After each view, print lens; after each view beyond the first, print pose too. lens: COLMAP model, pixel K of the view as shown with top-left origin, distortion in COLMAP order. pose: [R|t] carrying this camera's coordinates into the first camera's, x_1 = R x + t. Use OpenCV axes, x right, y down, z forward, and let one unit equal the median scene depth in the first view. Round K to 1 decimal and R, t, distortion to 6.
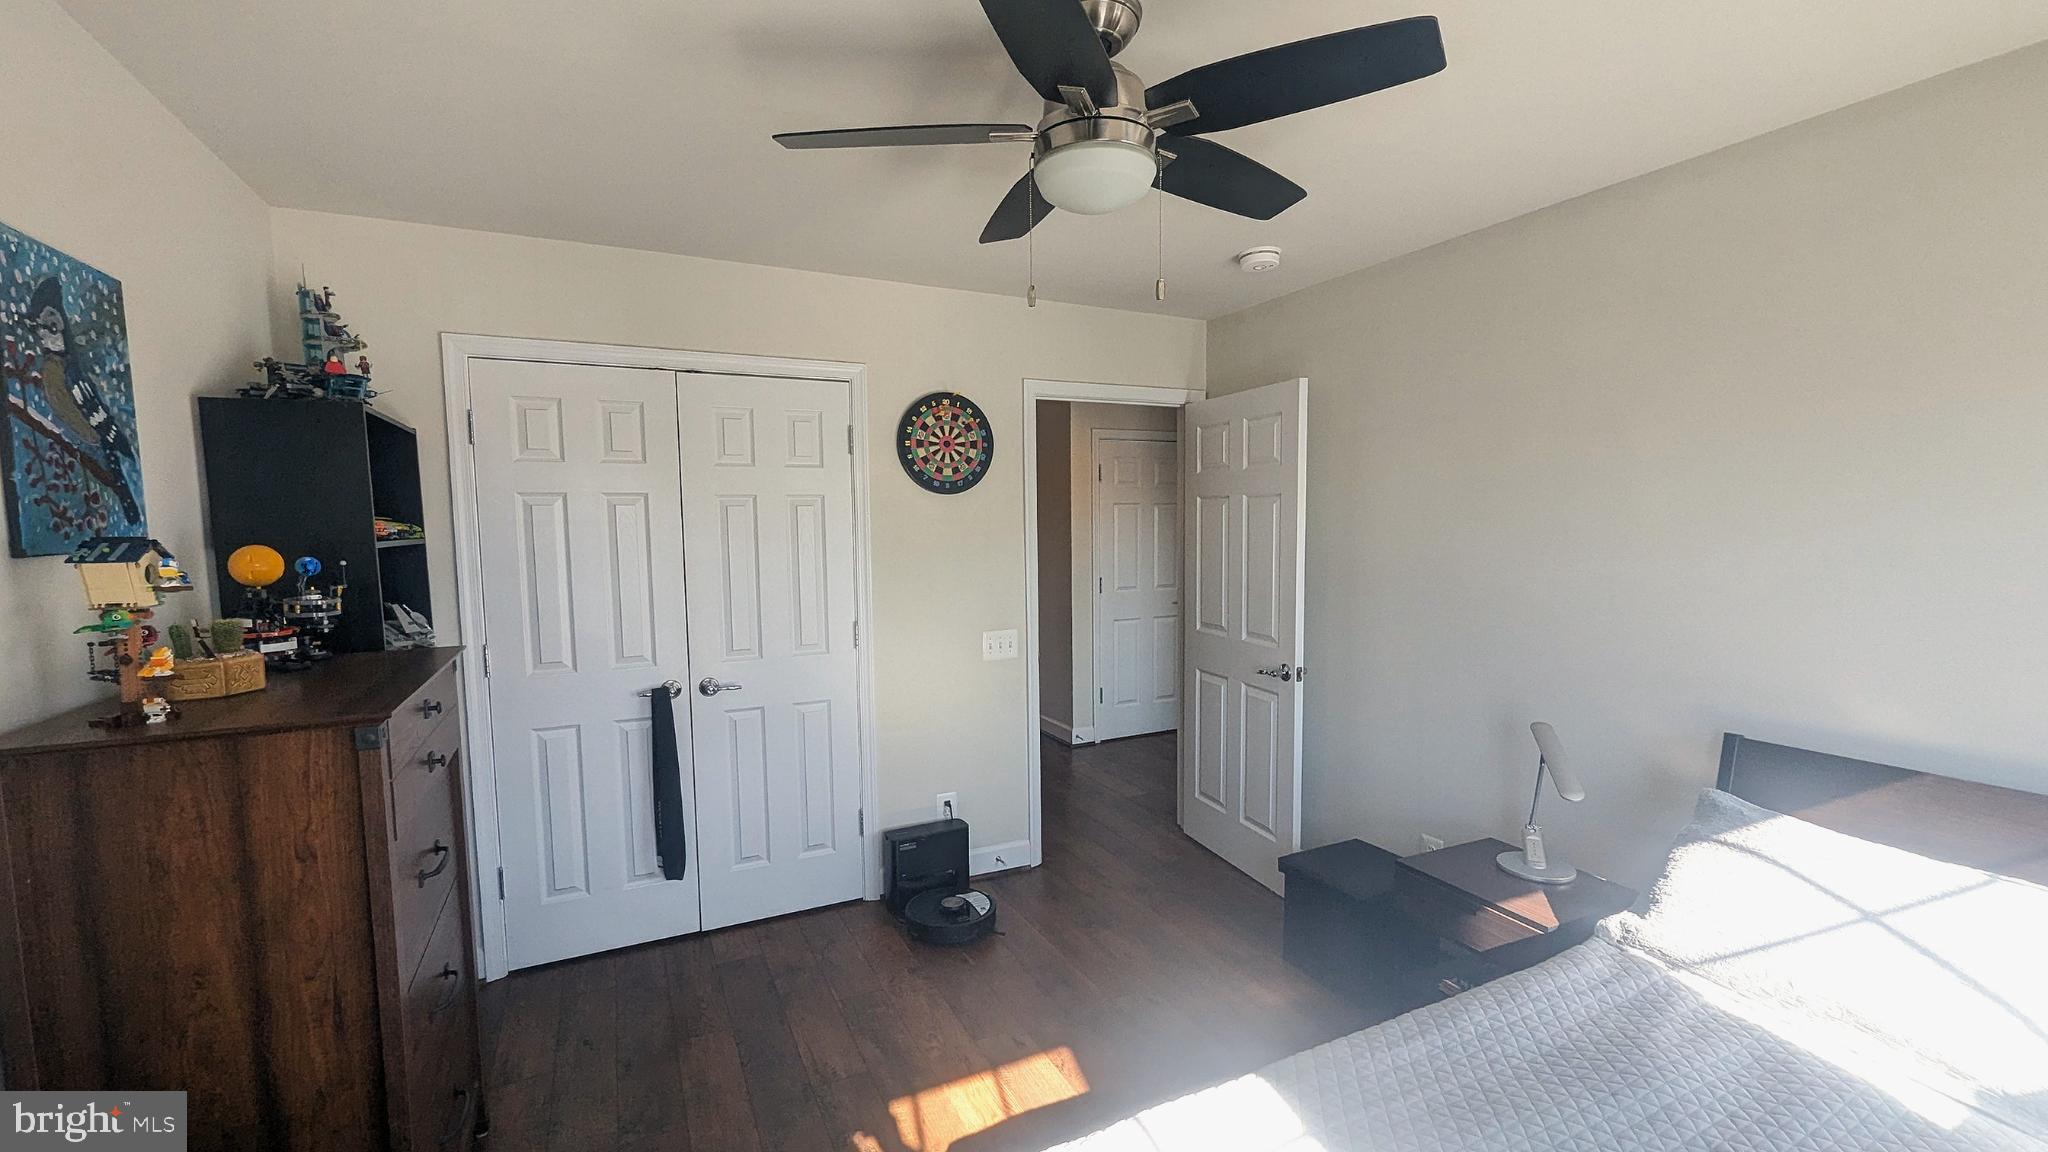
lens RADIAL K [[819.8, 0, 1019.5], [0, 819.8, 583.0], [0, 0, 1]] dist [-0.001485, -0.000374]
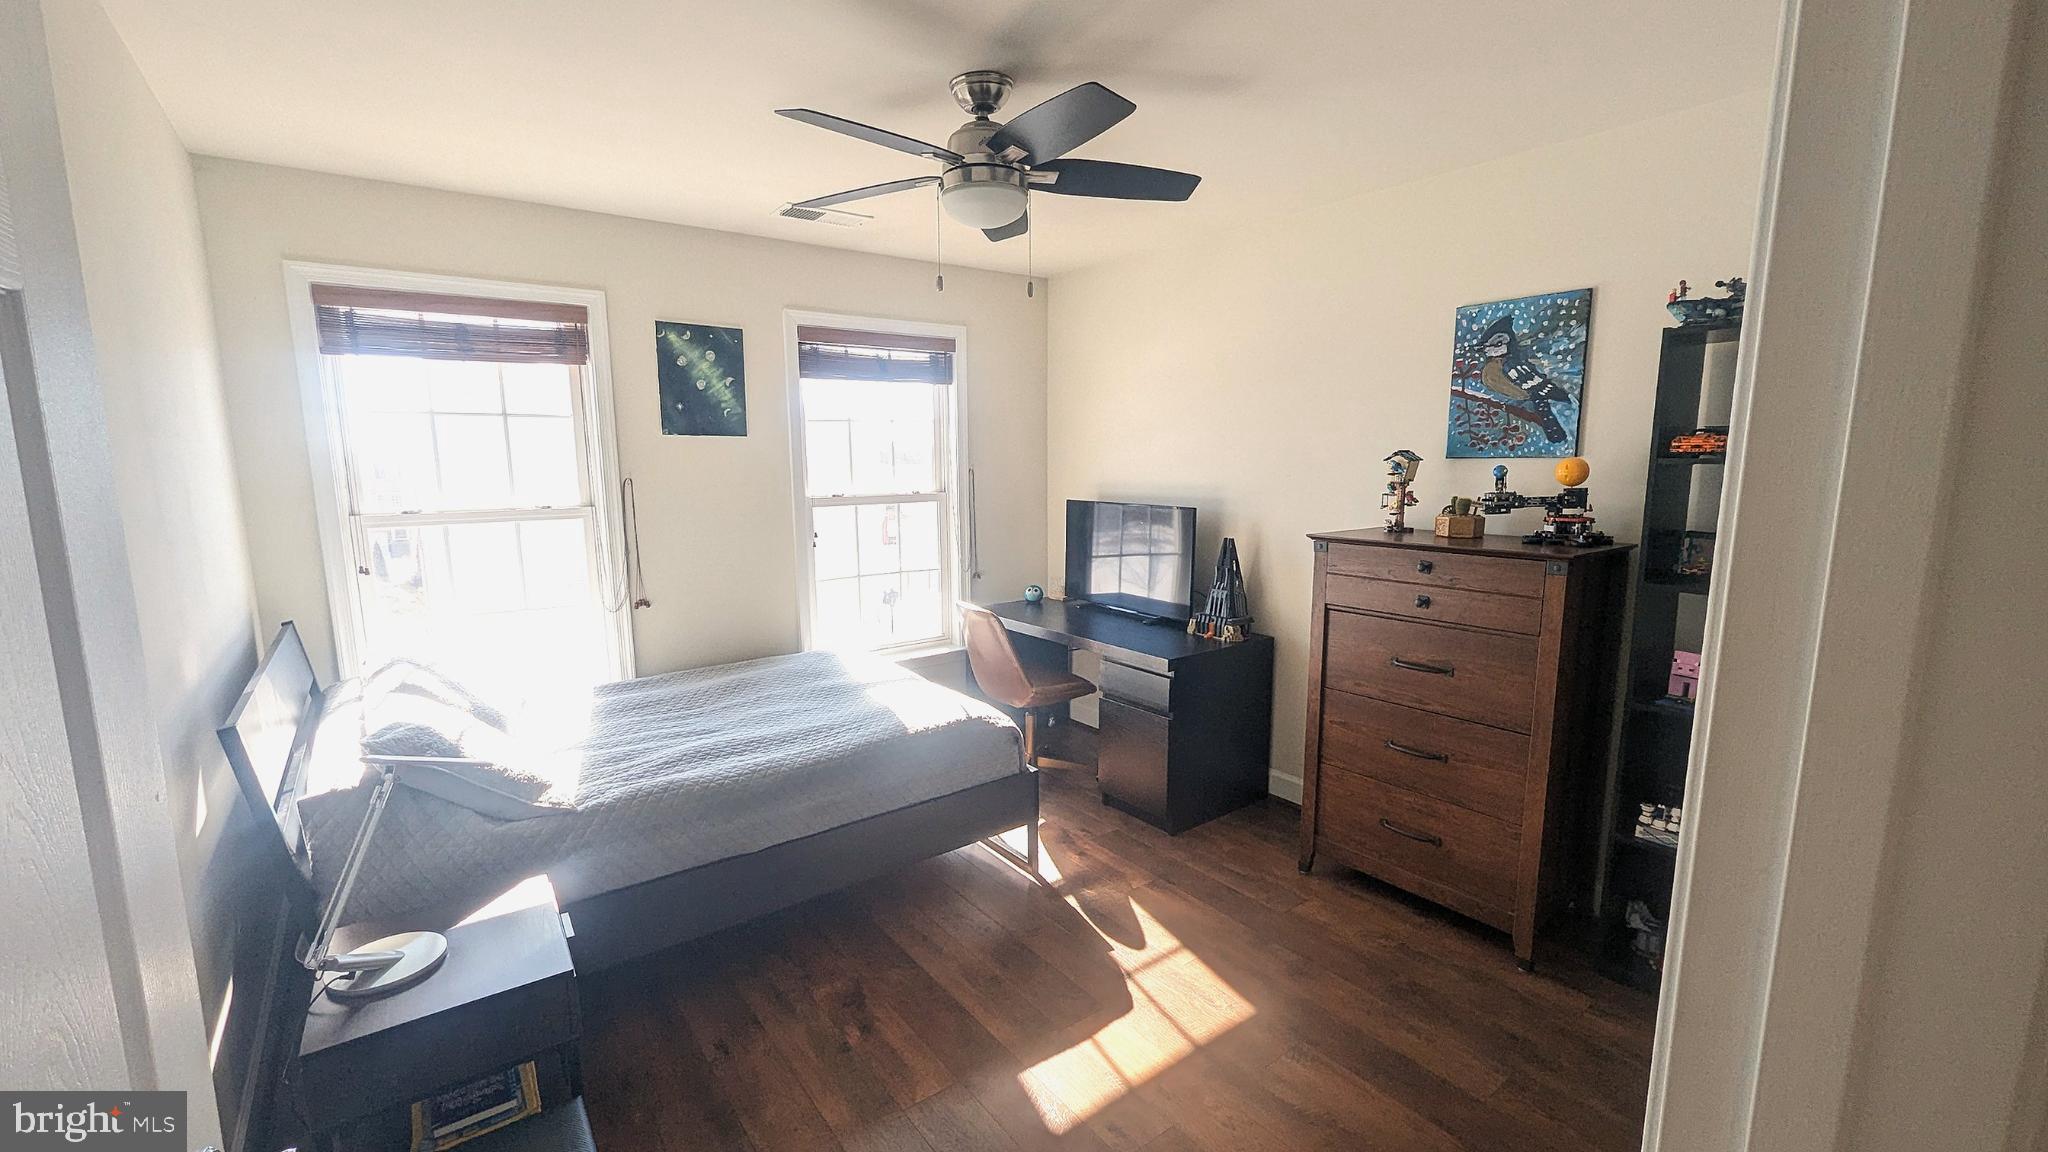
lens RADIAL K [[819.8, 0, 1026.0], [0, 819.8, 578.1], [0, 0, 1]] dist [-0.001485, -0.000374]
pose [[-0.979903, 0.046392, -0.194004, 0.342454], [0.001408, 0.974164, 0.225838, -0.194367], [0.199469, 0.221026, -0.954652, 2.619724]]
